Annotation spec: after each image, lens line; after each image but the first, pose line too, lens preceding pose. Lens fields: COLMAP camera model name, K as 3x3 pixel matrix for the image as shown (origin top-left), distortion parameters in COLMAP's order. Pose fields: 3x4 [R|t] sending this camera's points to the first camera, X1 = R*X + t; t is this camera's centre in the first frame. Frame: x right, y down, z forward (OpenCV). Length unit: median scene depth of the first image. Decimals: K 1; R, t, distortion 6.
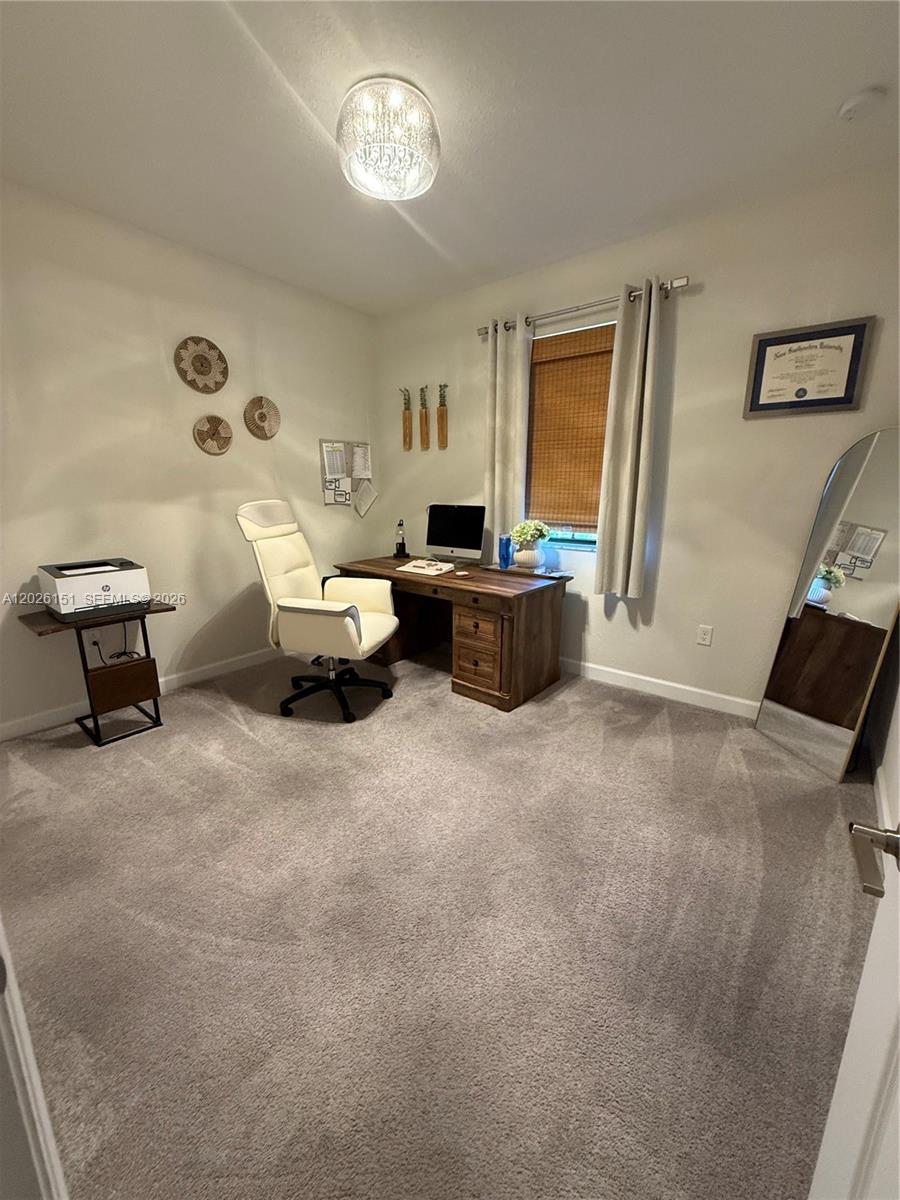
lens RADIAL K [[478.7, 0, 450.7], [0, 478.7, 597.0], [0, 0, 1]] dist [0.001035, 0.000053]
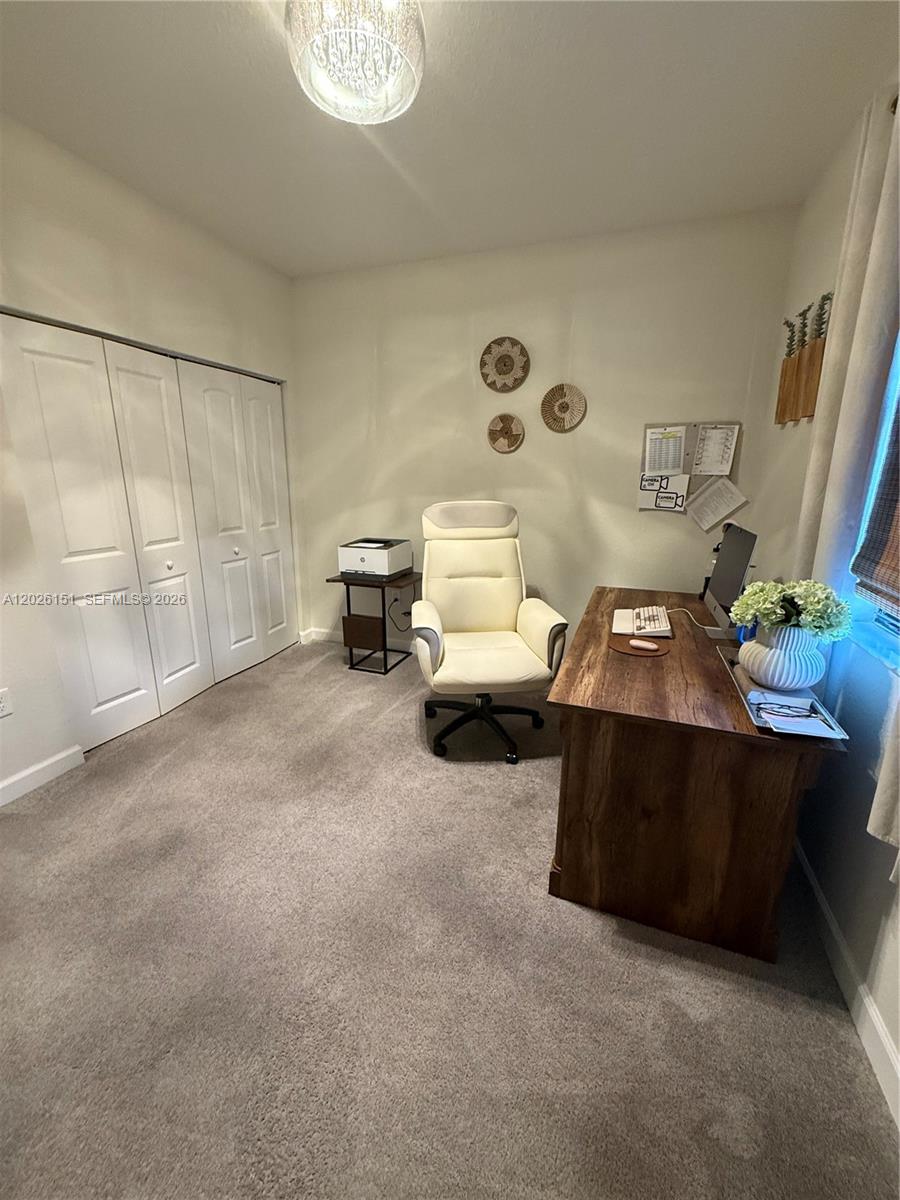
lens RADIAL K [[478.7, 0, 450.7], [0, 478.7, 597.0], [0, 0, 1]] dist [0.001035, 0.000053]
pose [[0.324199, 0.237799, -0.915613, 0.496778], [-0.218502, 0.960541, 0.172101, -0.163080], [0.920409, 0.144269, 0.363366, 0.604511]]
